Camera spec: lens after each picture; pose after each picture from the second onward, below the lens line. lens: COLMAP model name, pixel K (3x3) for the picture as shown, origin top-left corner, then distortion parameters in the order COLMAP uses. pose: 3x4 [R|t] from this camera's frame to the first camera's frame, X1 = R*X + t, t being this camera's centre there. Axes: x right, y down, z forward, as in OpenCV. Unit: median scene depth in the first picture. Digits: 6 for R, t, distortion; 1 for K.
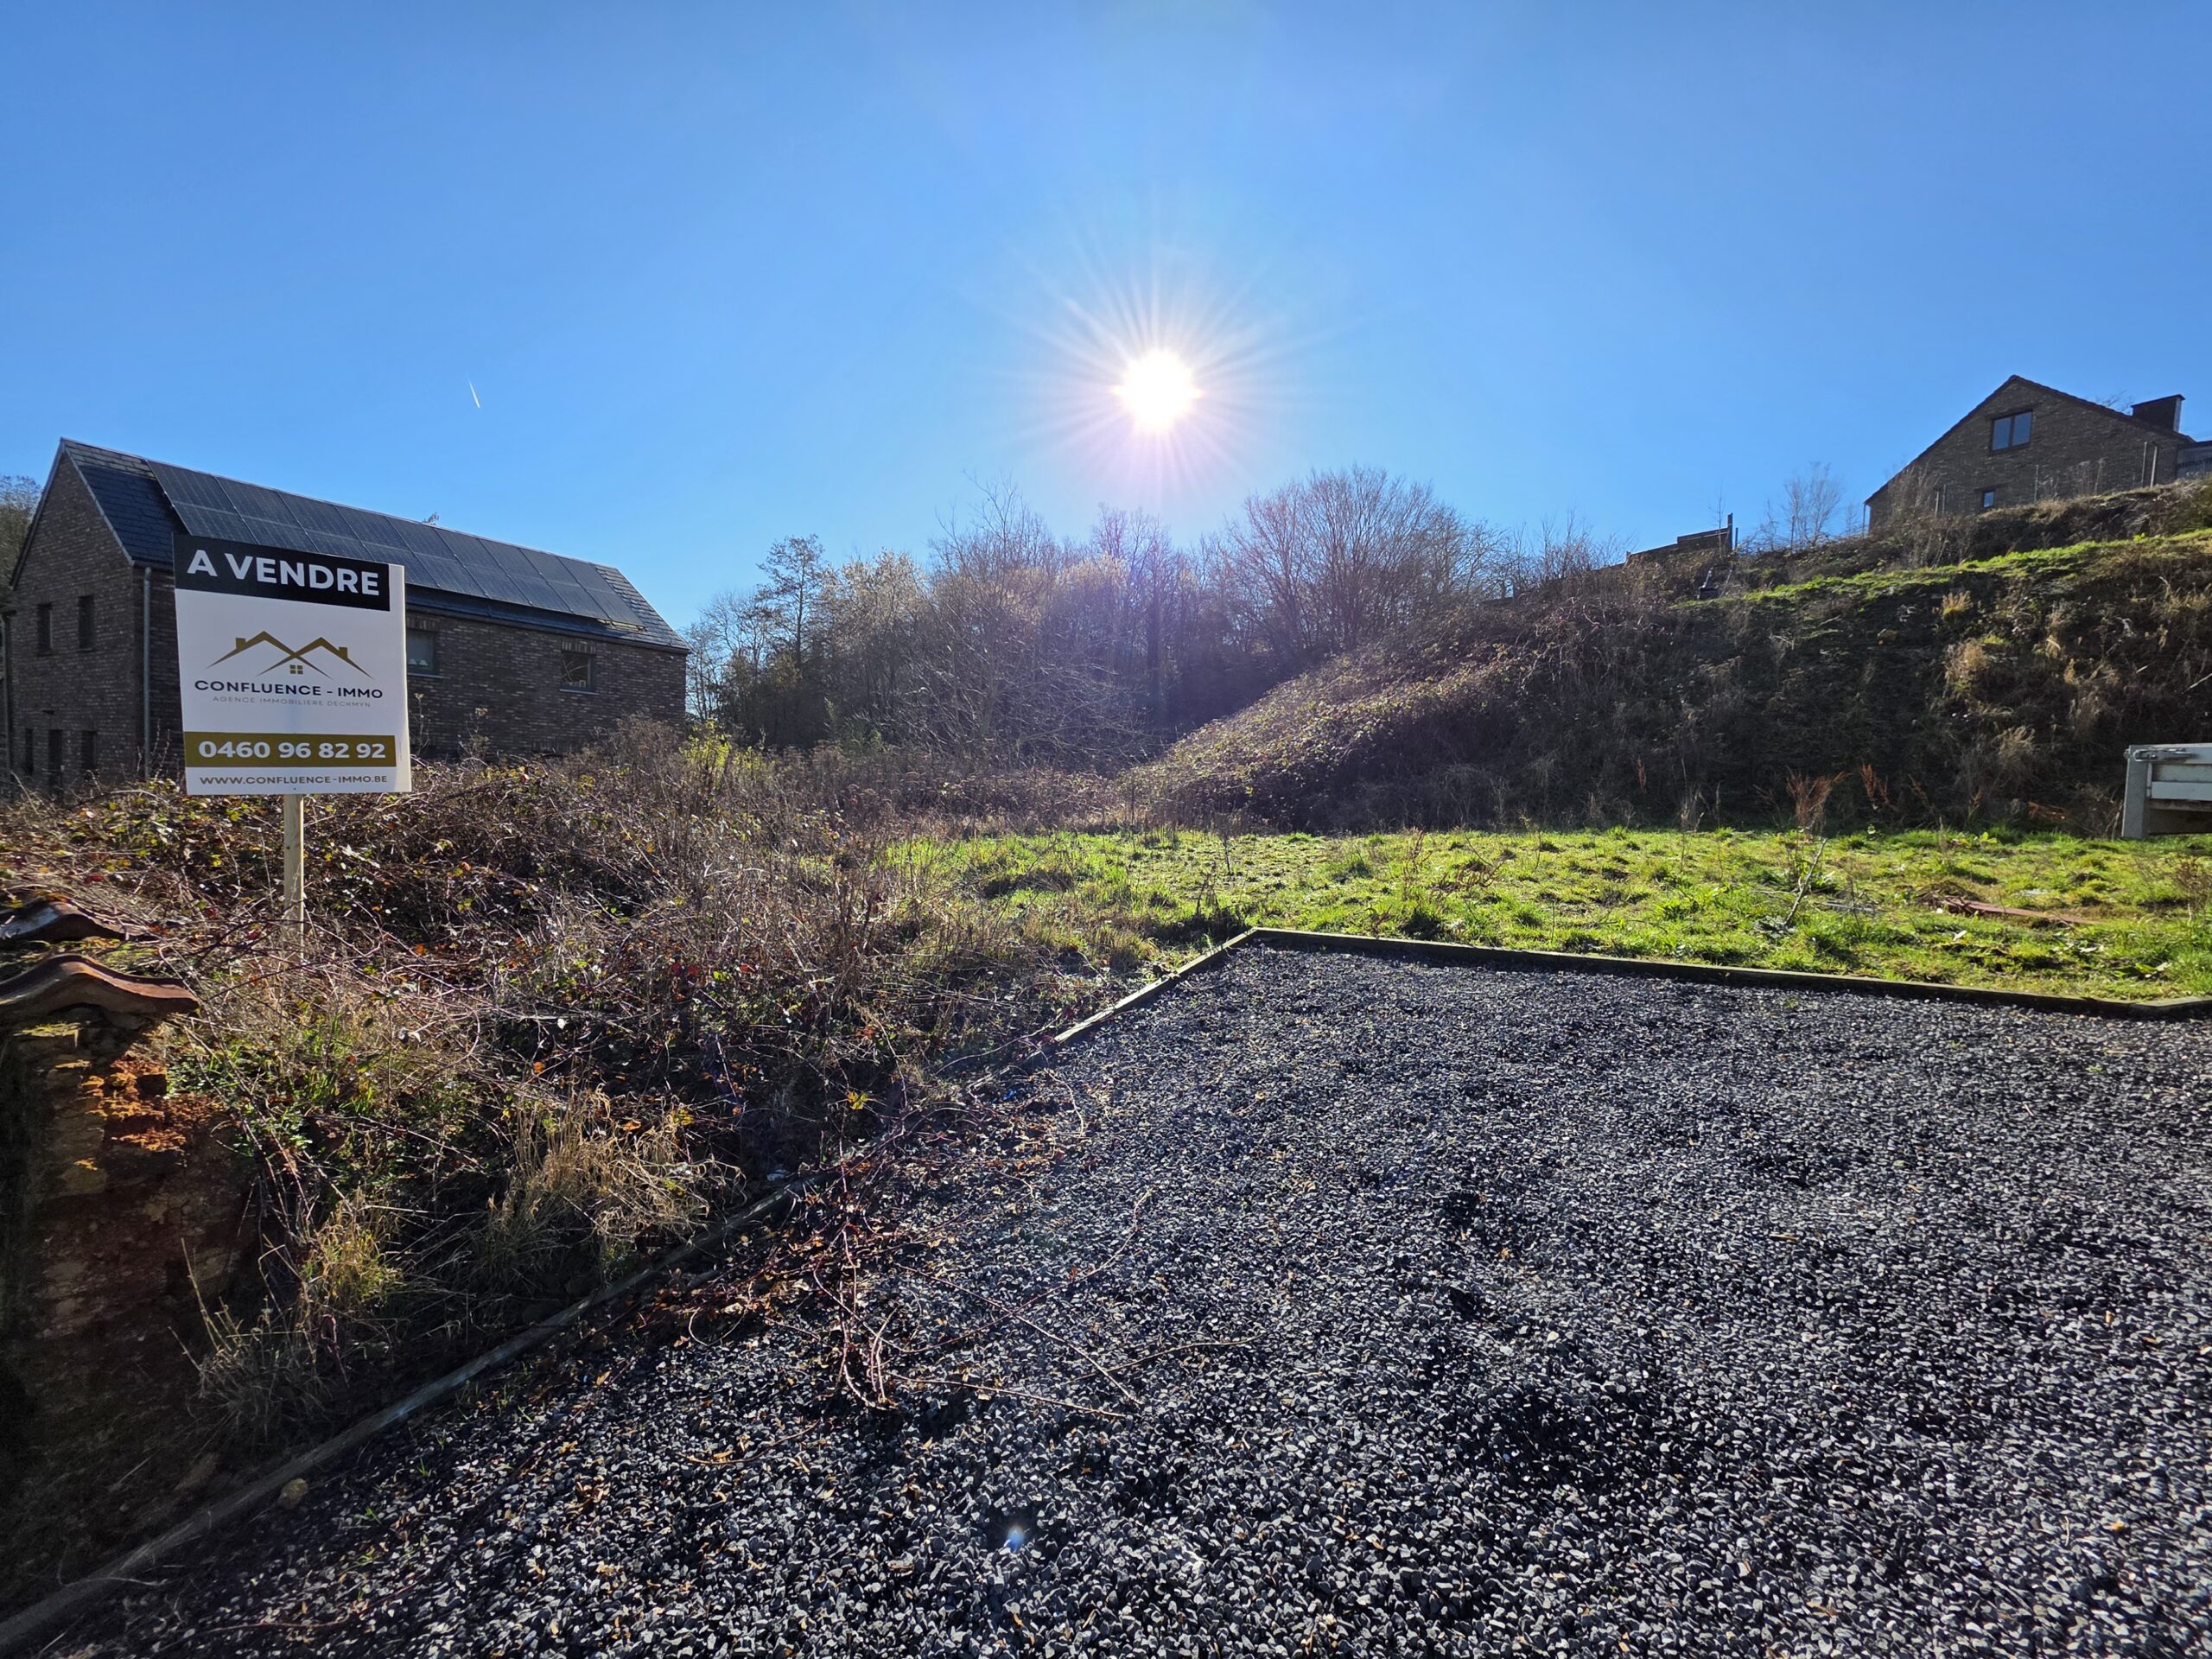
lens RADIAL K [[890.4, 0, 1100.4], [0, 890.4, 814.9], [0, 0, 1]] dist [0.003756, 0.000161]
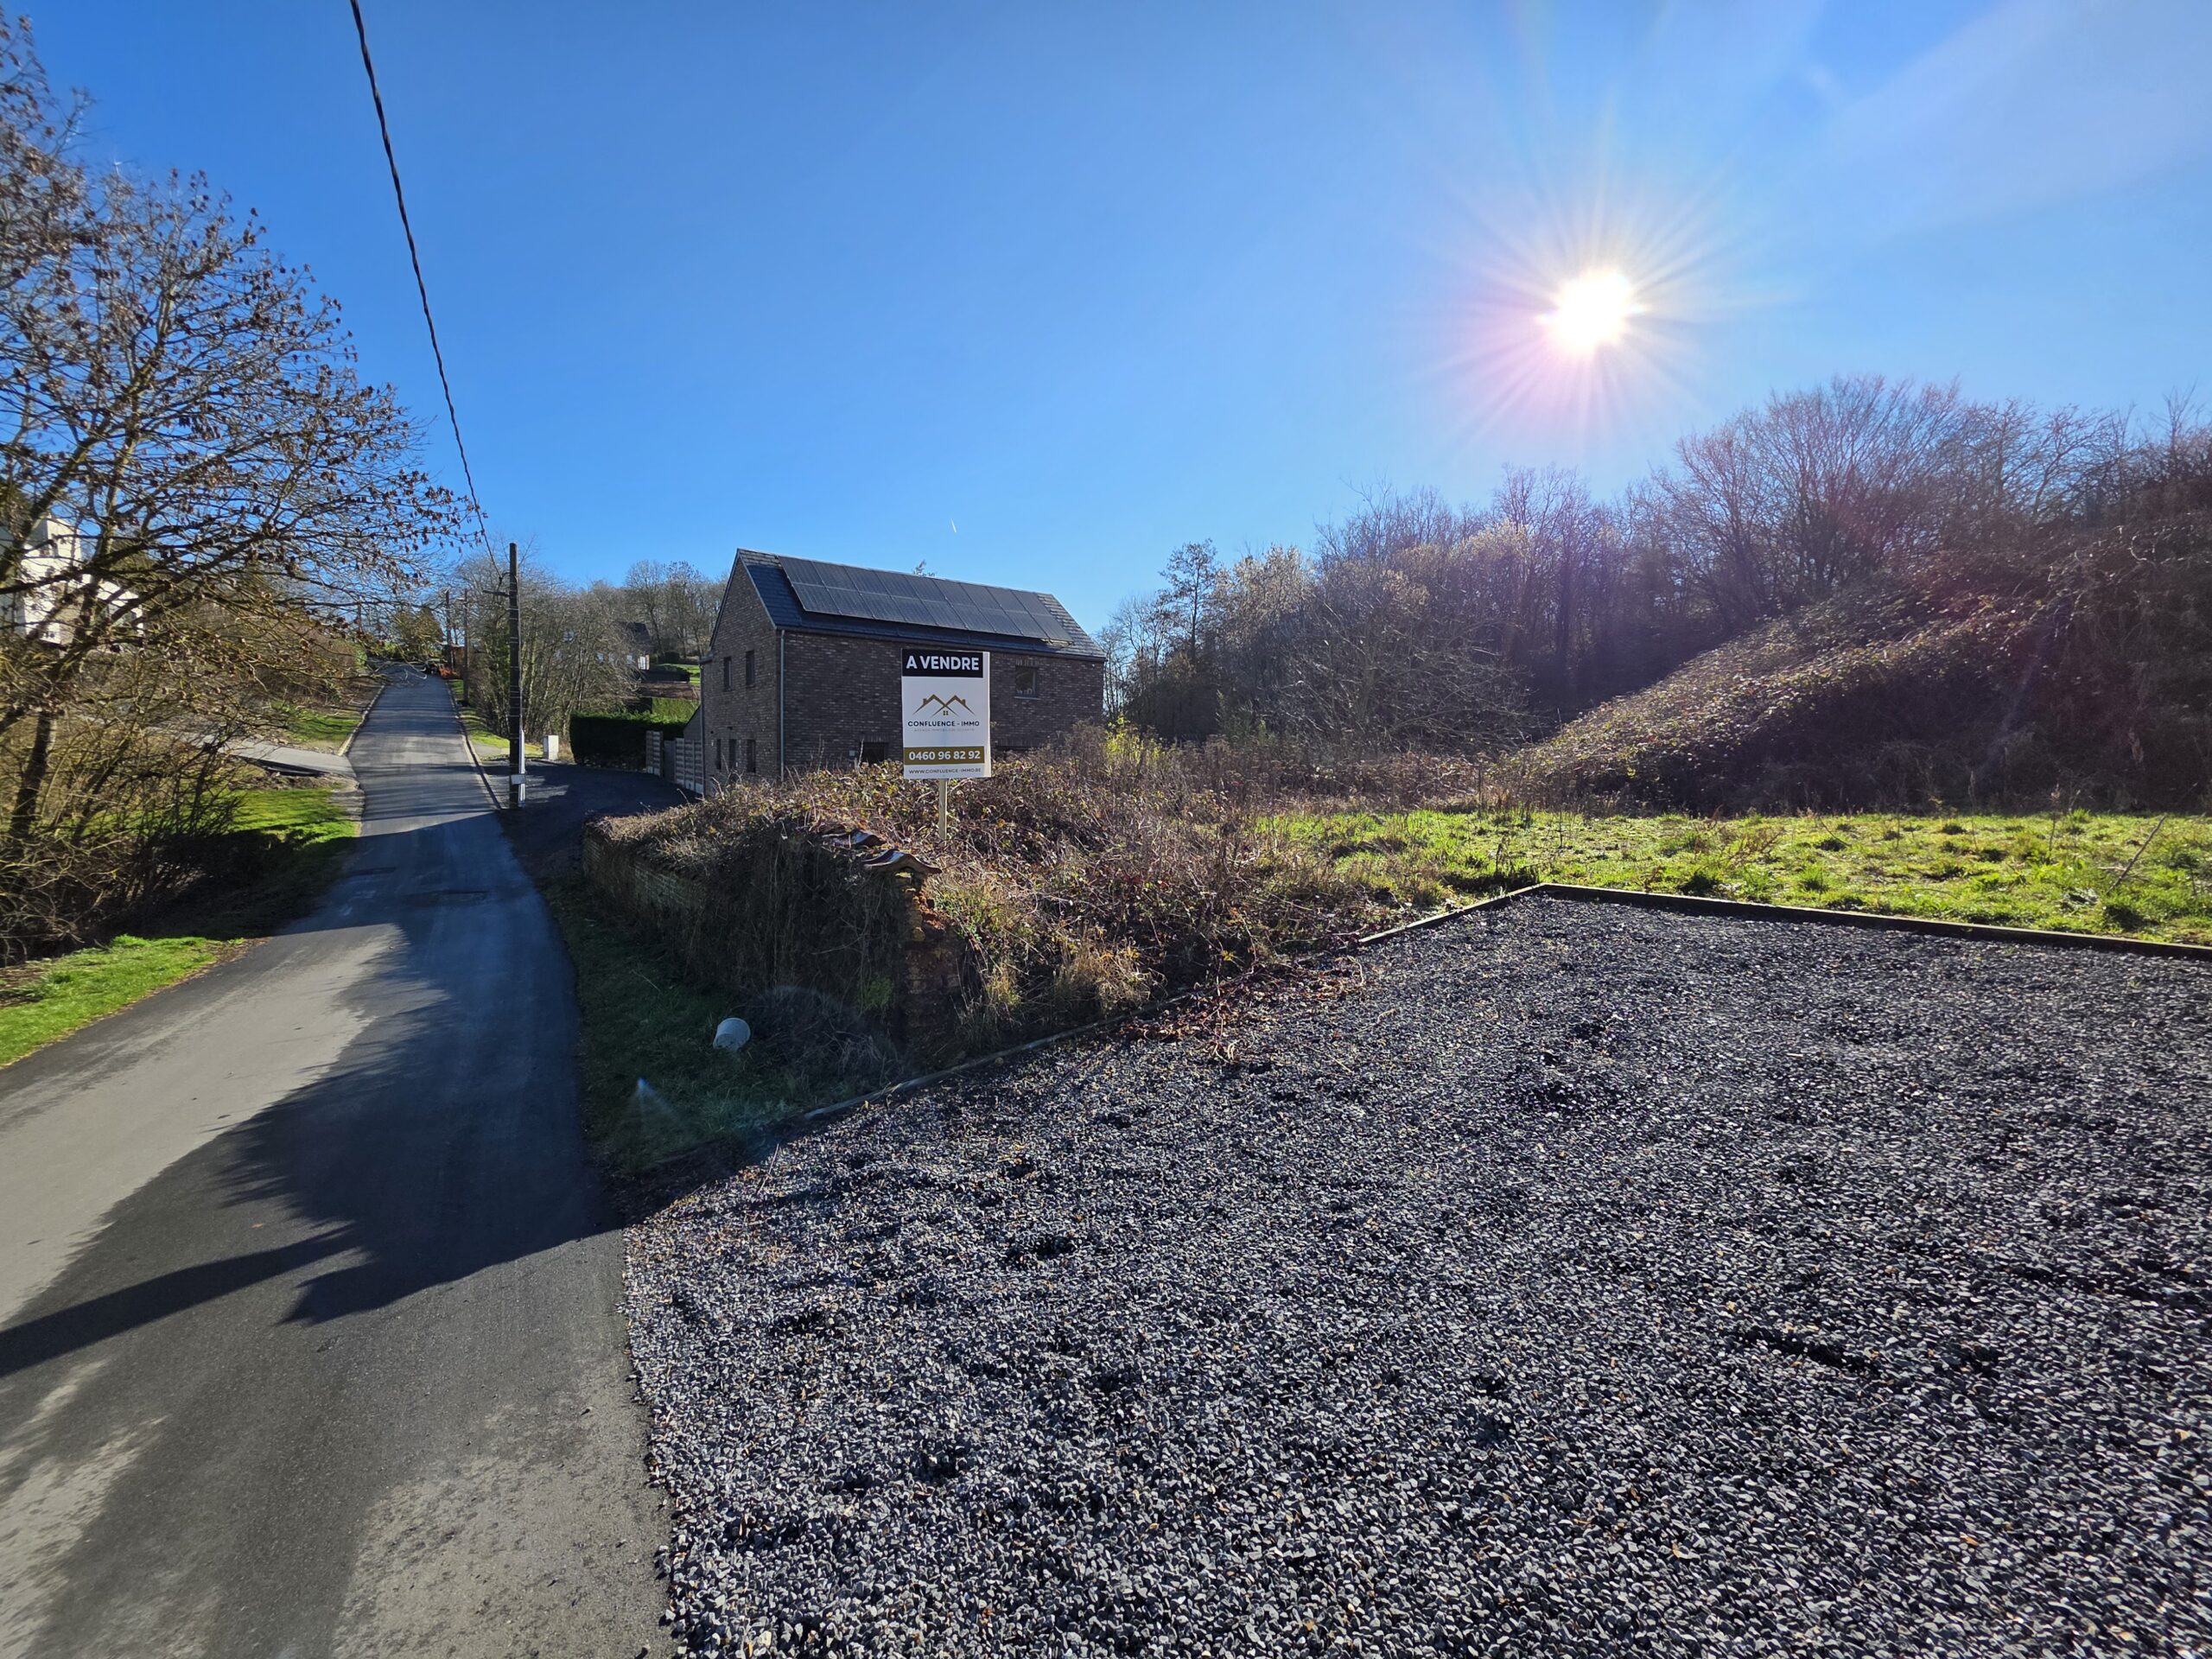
lens RADIAL K [[890.4, 0, 1102.4], [0, 890.4, 828.1], [0, 0, 1]] dist [0.003756, 0.000161]
pose [[0.910231, 0.017318, -0.413739, 0.103348], [-0.004035, 0.999449, 0.032959, 0.010049], [0.414081, -0.028331, 0.909799, -0.315185]]
